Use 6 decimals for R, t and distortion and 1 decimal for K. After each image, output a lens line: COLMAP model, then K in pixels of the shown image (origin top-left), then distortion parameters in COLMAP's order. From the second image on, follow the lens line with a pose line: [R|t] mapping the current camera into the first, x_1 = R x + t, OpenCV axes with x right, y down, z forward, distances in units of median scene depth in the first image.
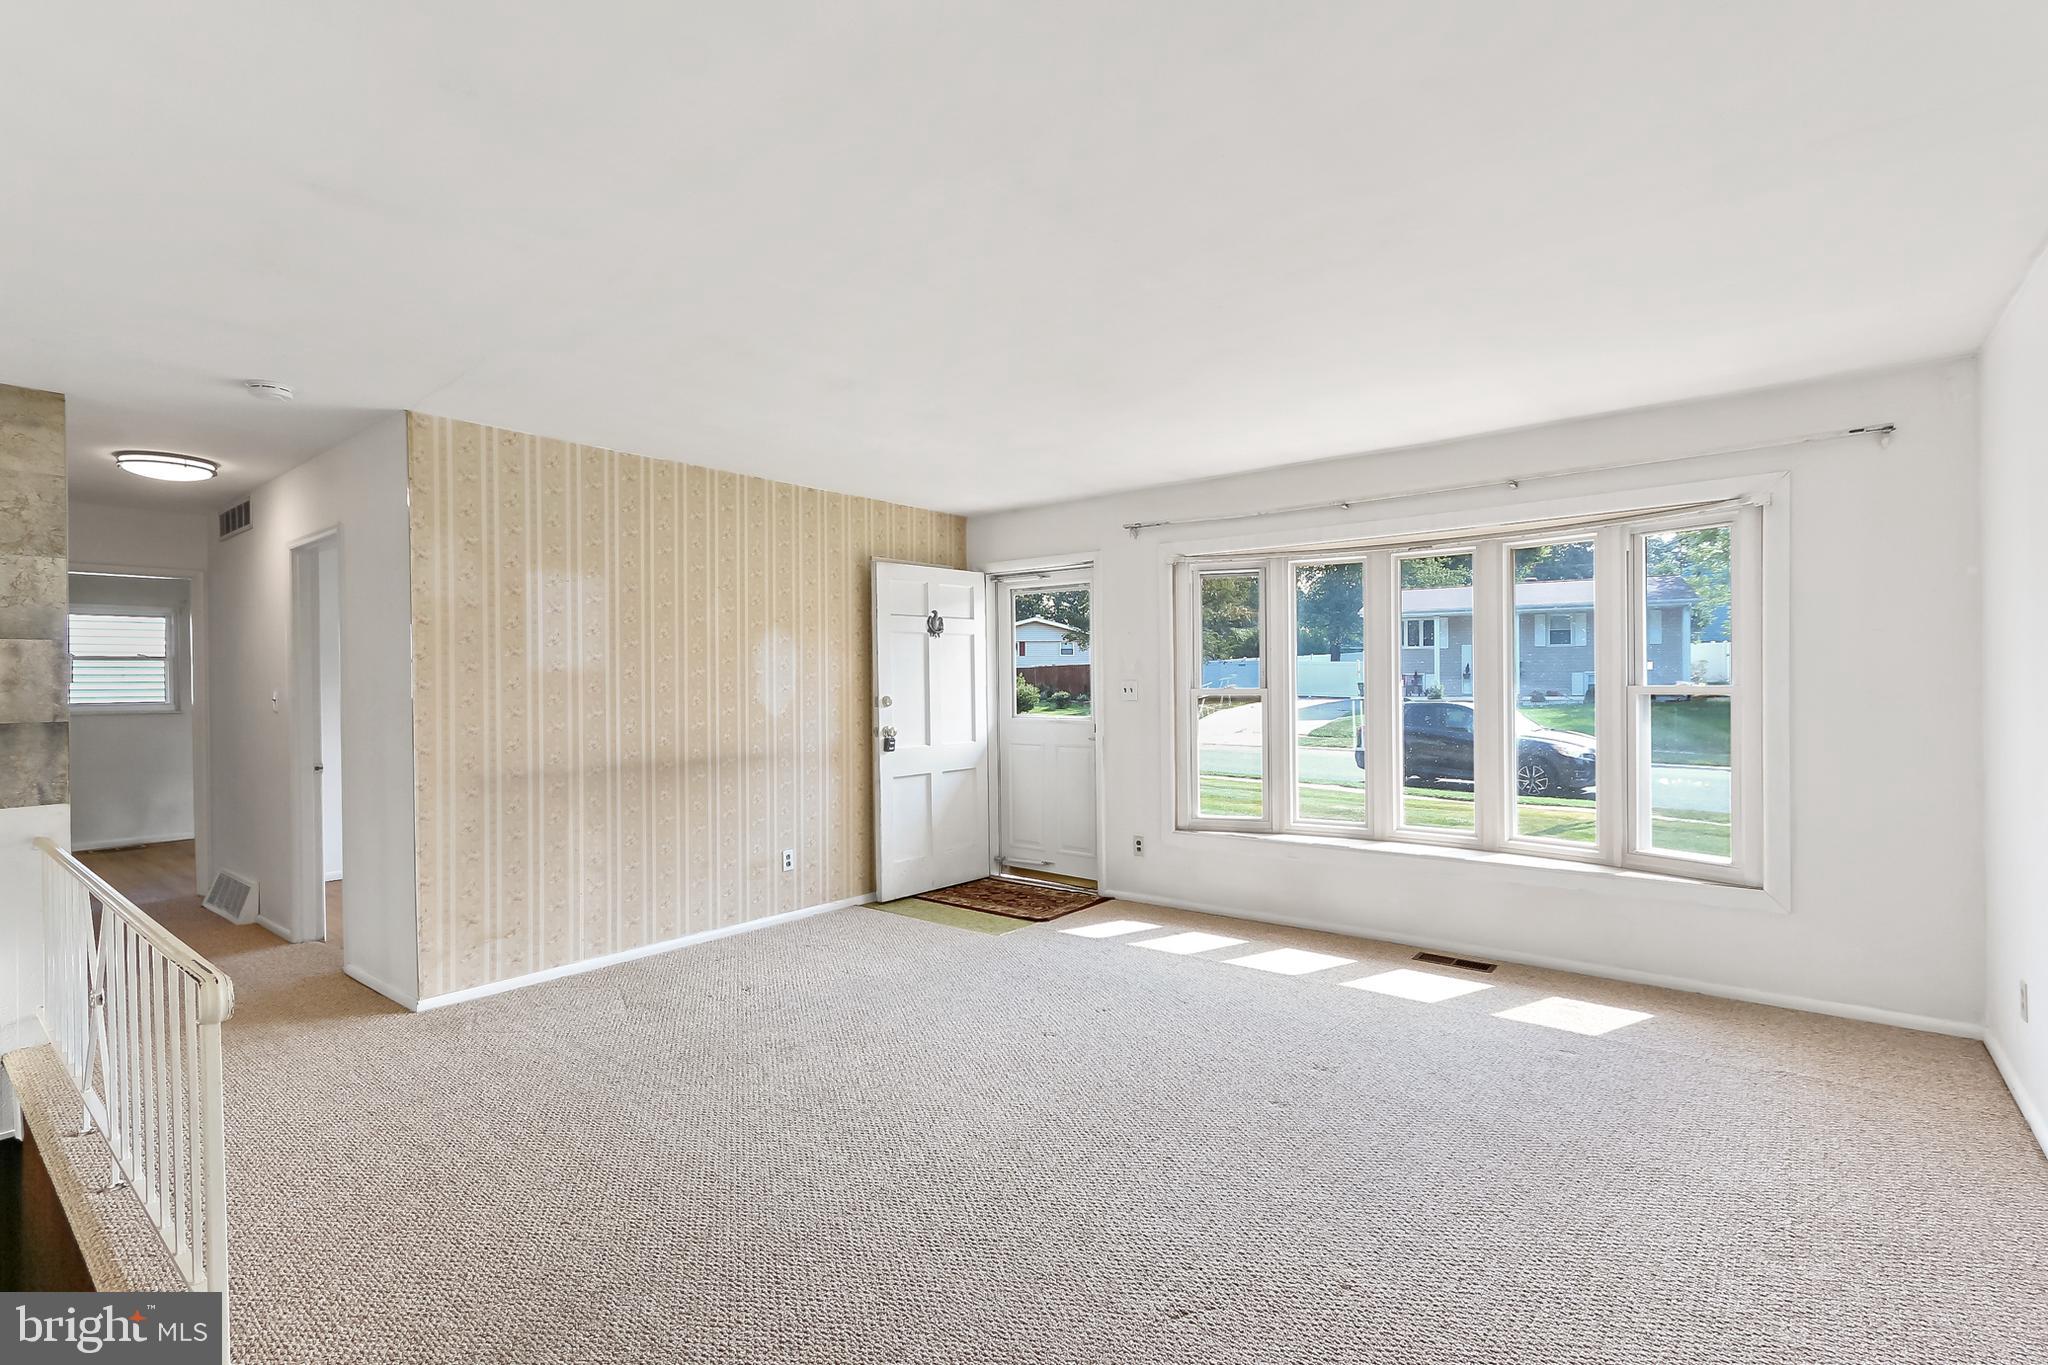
lens RADIAL K [[936.1, 0, 1036.6], [0, 936.1, 670.2], [0, 0, 1]] dist [0.002936, 0.000469]
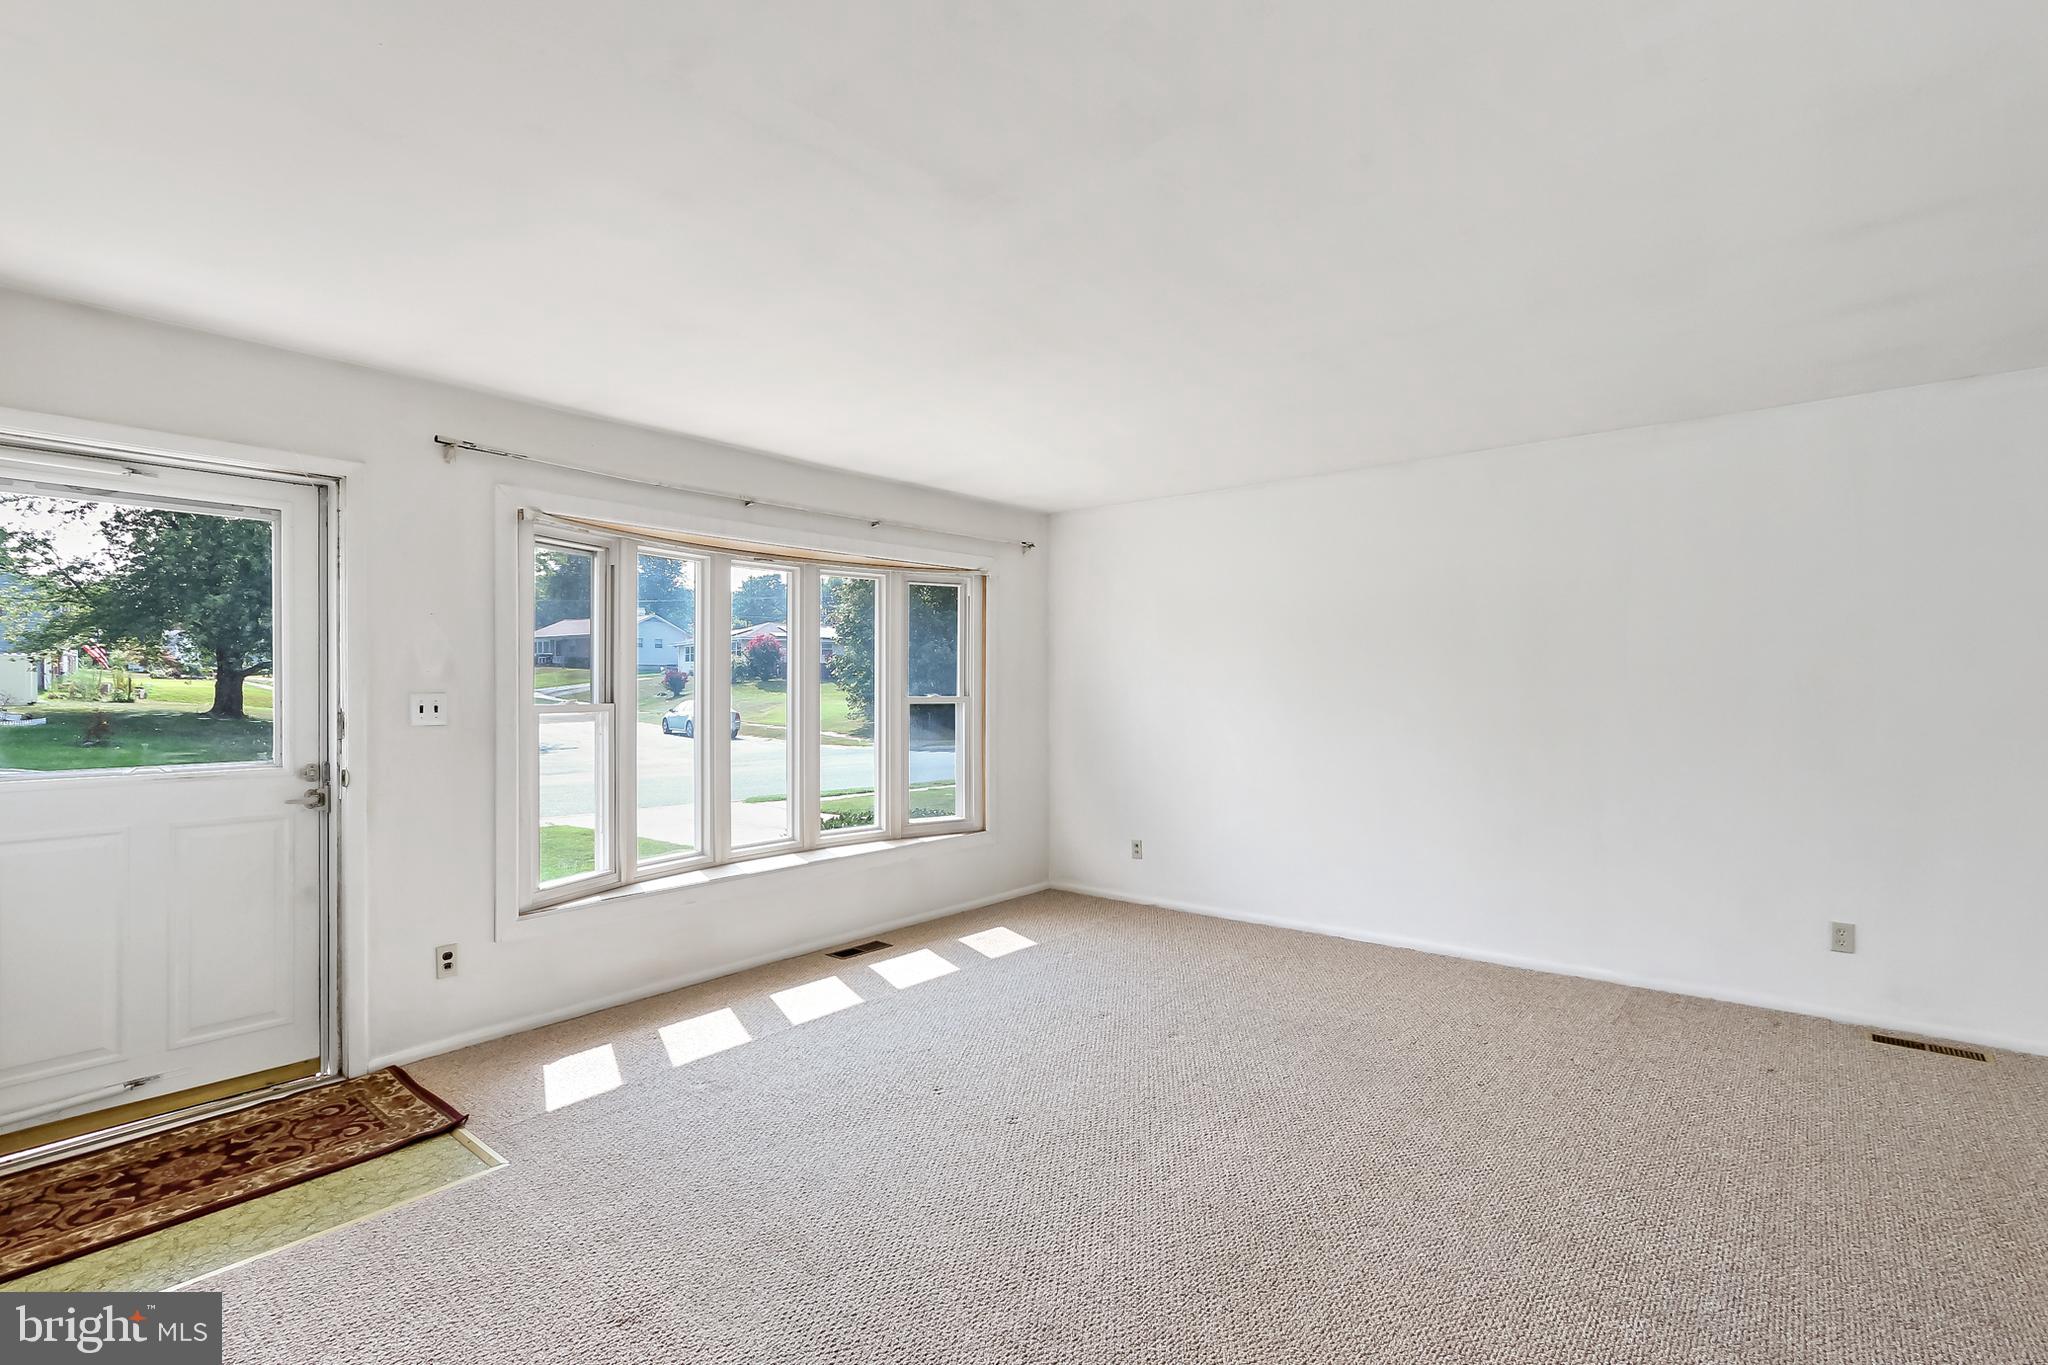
lens RADIAL K [[936.1, 0, 1027.7], [0, 936.1, 688.4], [0, 0, 1]] dist [0.002936, 0.000469]
pose [[0.025301, 0.012118, 0.999606, -0.634847], [-0.002401, 0.999924, -0.012061, 0.018849], [-0.999677, -0.002095, 0.025328, 0.764448]]
